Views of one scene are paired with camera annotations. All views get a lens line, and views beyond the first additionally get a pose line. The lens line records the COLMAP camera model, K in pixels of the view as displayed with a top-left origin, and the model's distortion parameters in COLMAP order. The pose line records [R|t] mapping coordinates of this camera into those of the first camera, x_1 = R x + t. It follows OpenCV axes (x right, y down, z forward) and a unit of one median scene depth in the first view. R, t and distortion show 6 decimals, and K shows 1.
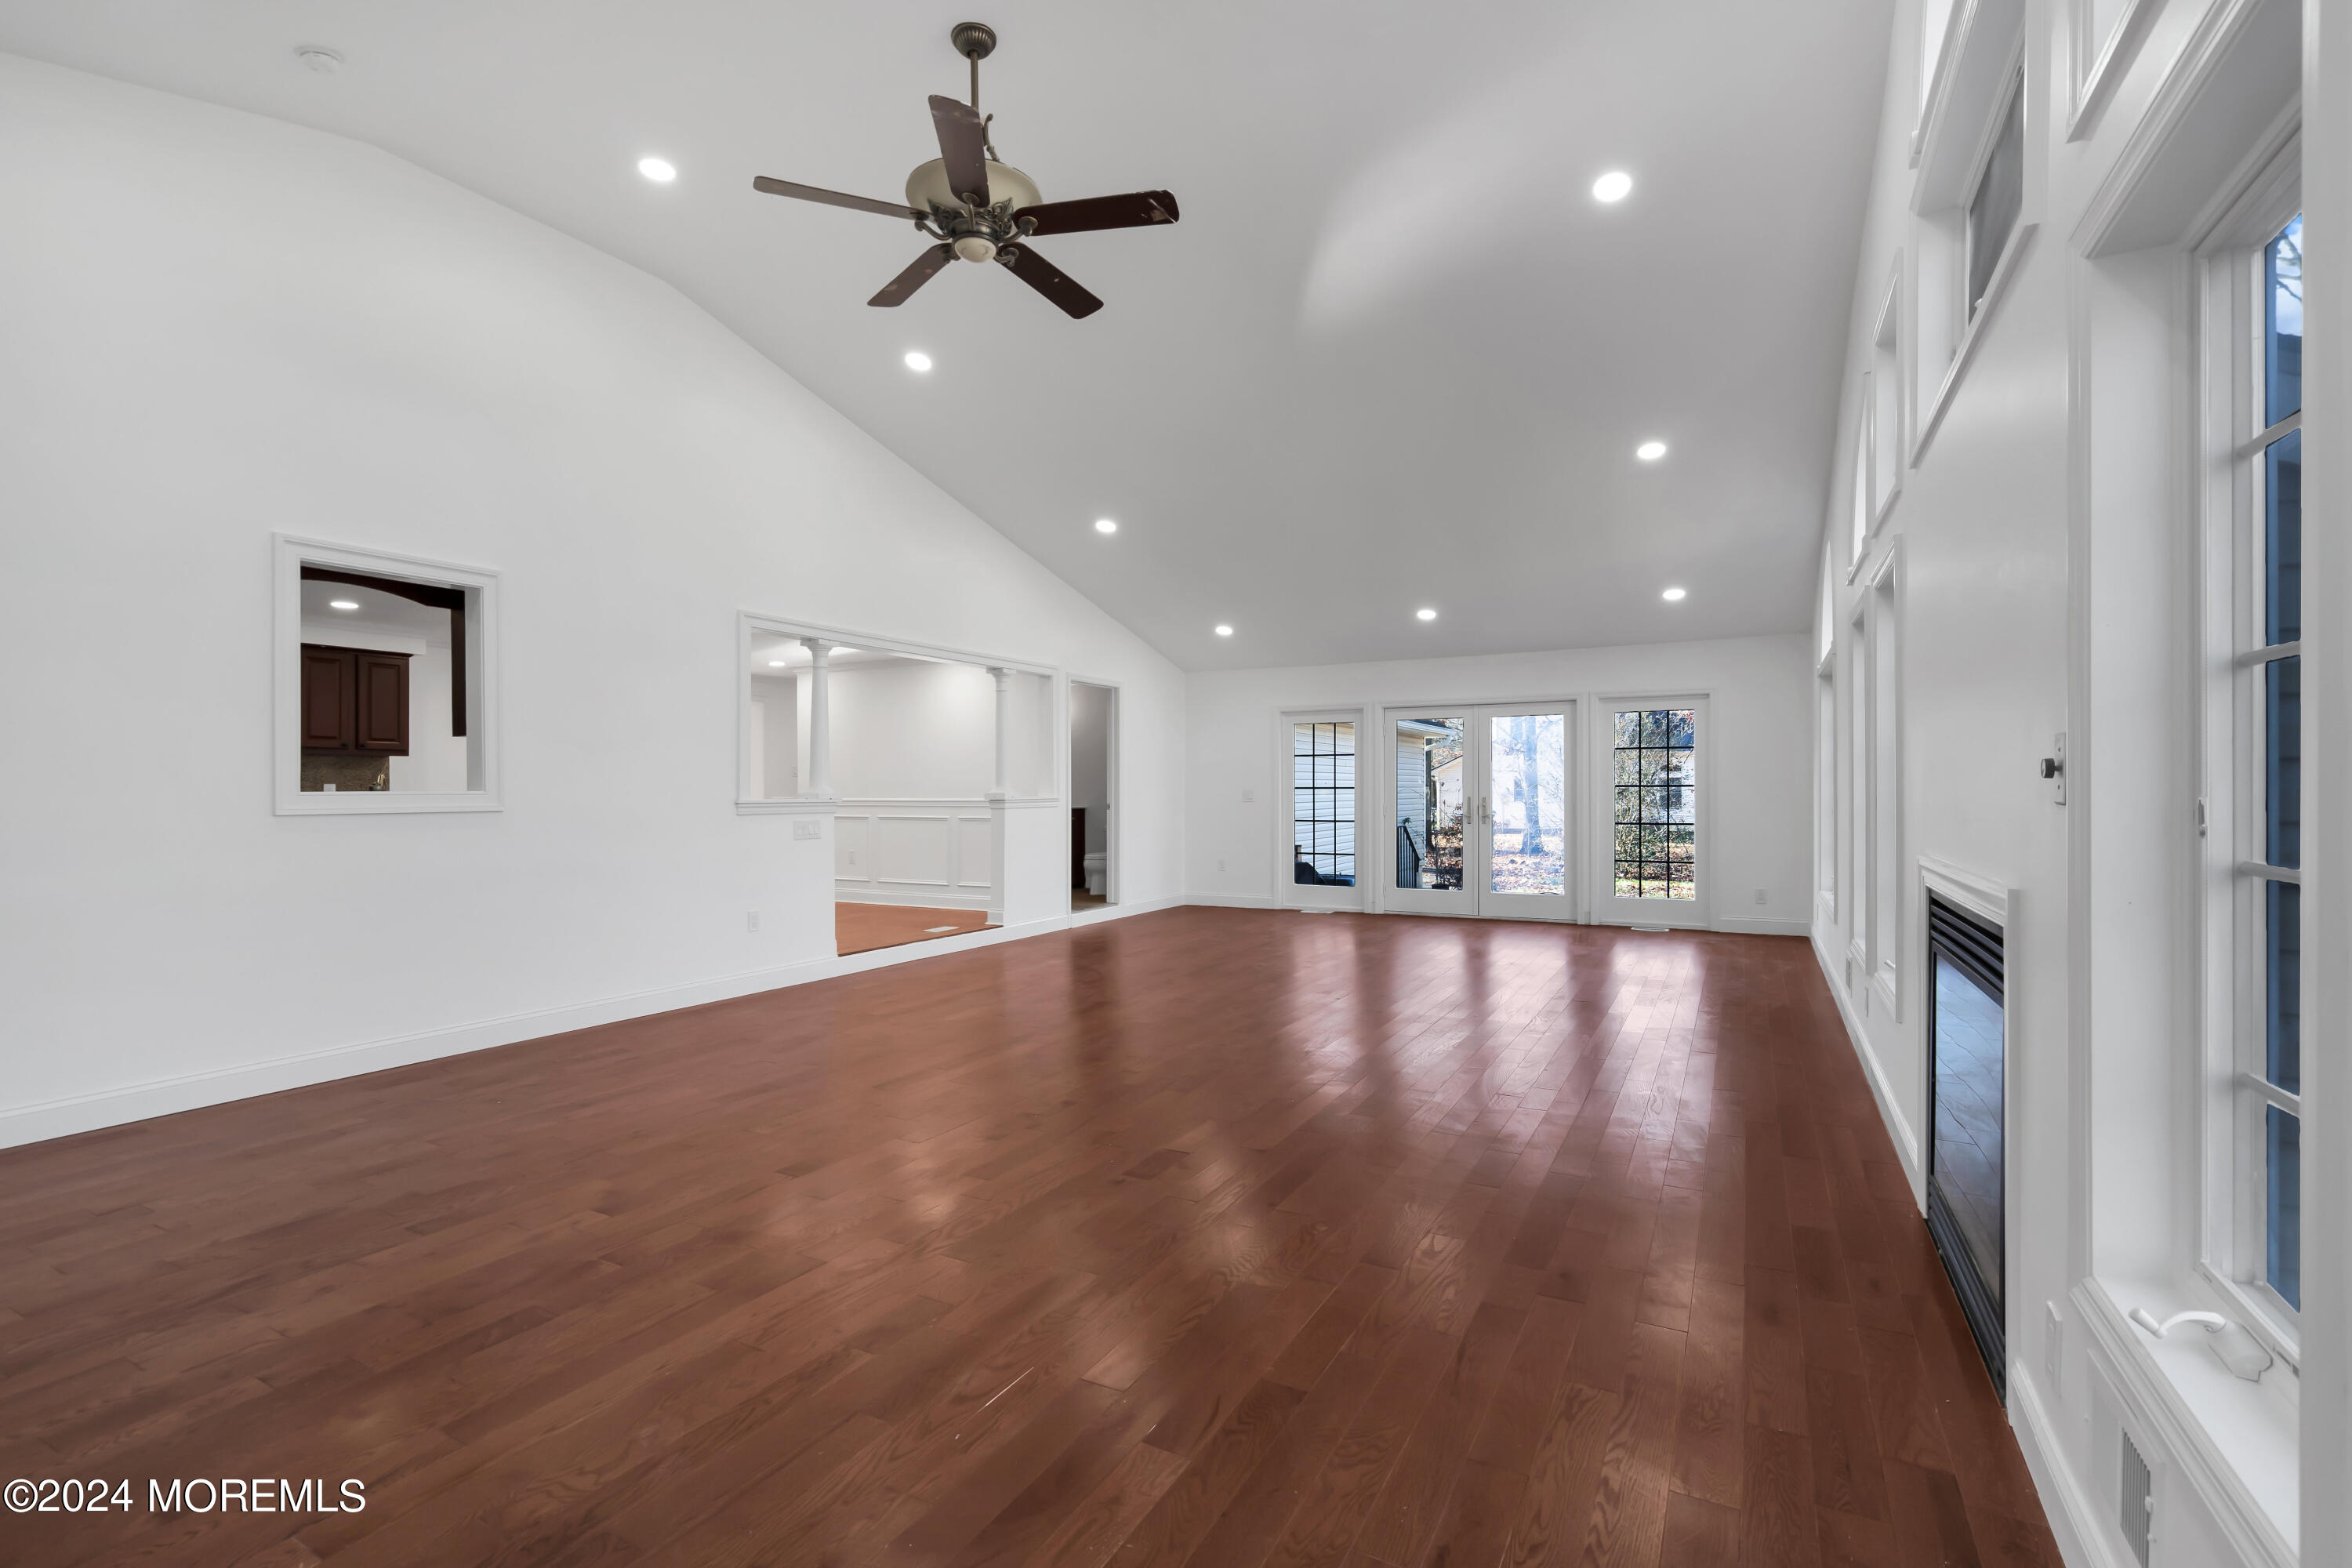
lens RADIAL K [[1125.1, 0, 1170.7], [0, 1125.1, 795.8], [0, 0, 1]] dist [0.000478, -0.000032]
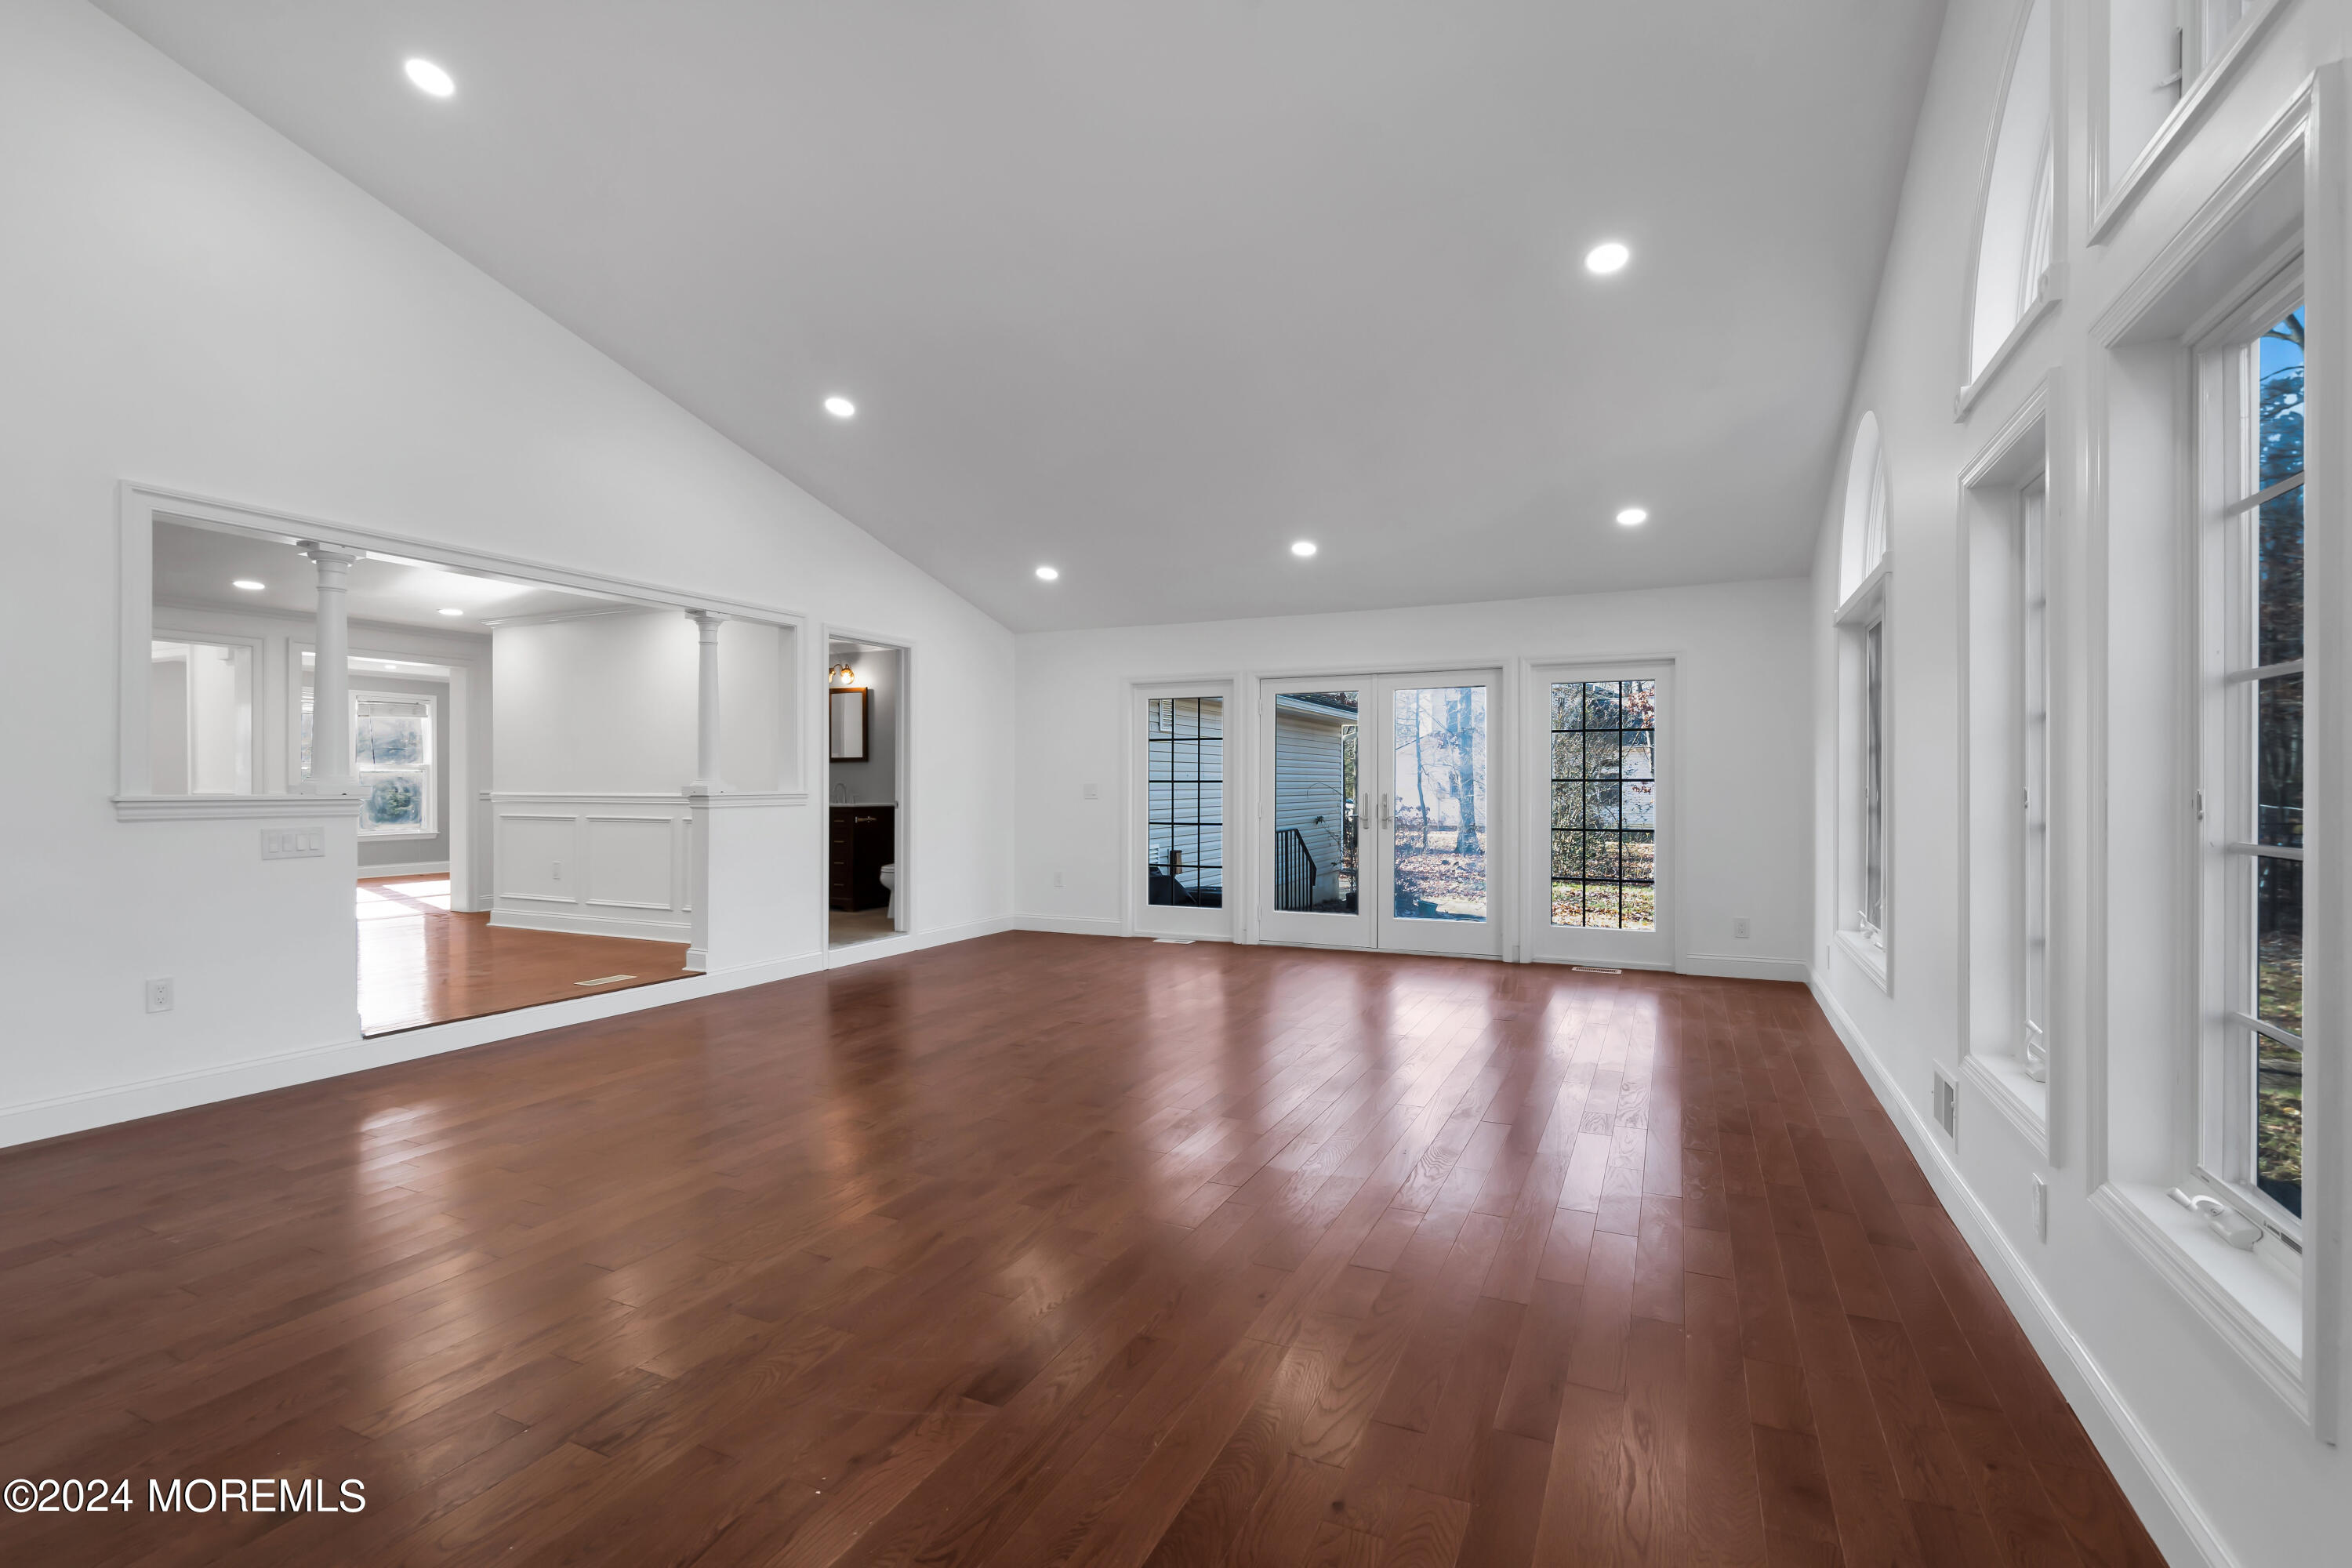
lens RADIAL K [[1117.8, 0, 1176.0], [0, 1117.8, 784.0], [0, 0, 1]] dist [-0.000272, 0.000042]
pose [[0.998753, 0.004670, 0.049706, 0.100642], [-0.004435, 0.999978, -0.004843, -0.001502], [-0.049727, 0.004616, 0.998752, 0.251085]]
